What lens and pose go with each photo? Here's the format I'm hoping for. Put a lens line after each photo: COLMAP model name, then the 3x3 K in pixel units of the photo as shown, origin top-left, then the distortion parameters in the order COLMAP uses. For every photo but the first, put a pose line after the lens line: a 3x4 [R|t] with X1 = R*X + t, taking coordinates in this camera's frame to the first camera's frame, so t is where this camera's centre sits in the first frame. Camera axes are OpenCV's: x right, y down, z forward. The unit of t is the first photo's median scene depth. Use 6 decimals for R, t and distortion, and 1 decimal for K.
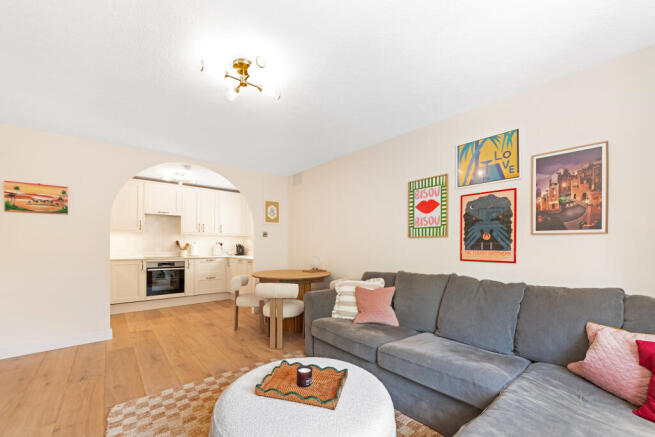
lens RADIAL K [[267.4, 0, 337.3], [0, 267.4, 246.1], [0, 0, 1]] dist [-0.003476, -0.000535]
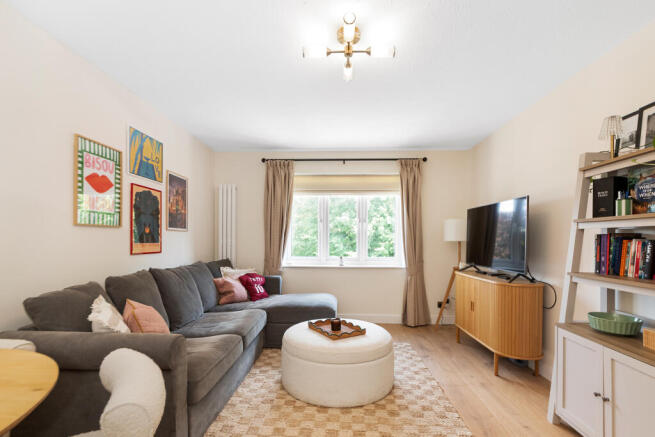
lens RADIAL K [[311.1, 0, 328.0], [0, 311.1, 240.5], [0, 0, 1]] dist [-0.001017, -0.001040]
pose [[-0.728789, -0.009986, 0.684666, -0.673066], [-0.007139, 0.999950, 0.006986, -0.005938], [-0.684701, 0.000204, -0.728824, 1.187752]]
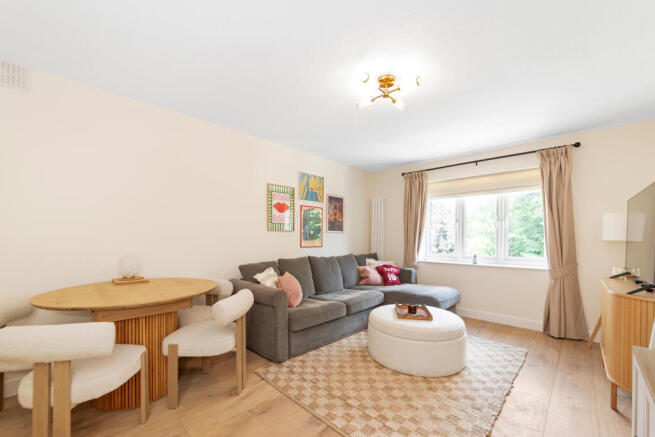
lens RADIAL K [[267.4, 0, 323.0], [0, 267.4, 240.3], [0, 0, 1]] dist [-0.003476, -0.000535]
pose [[-0.084105, -0.012475, 0.996379, -0.978479], [-0.004828, 0.999915, 0.012111, -0.005504], [-0.996445, -0.003792, -0.084158, 0.907358]]
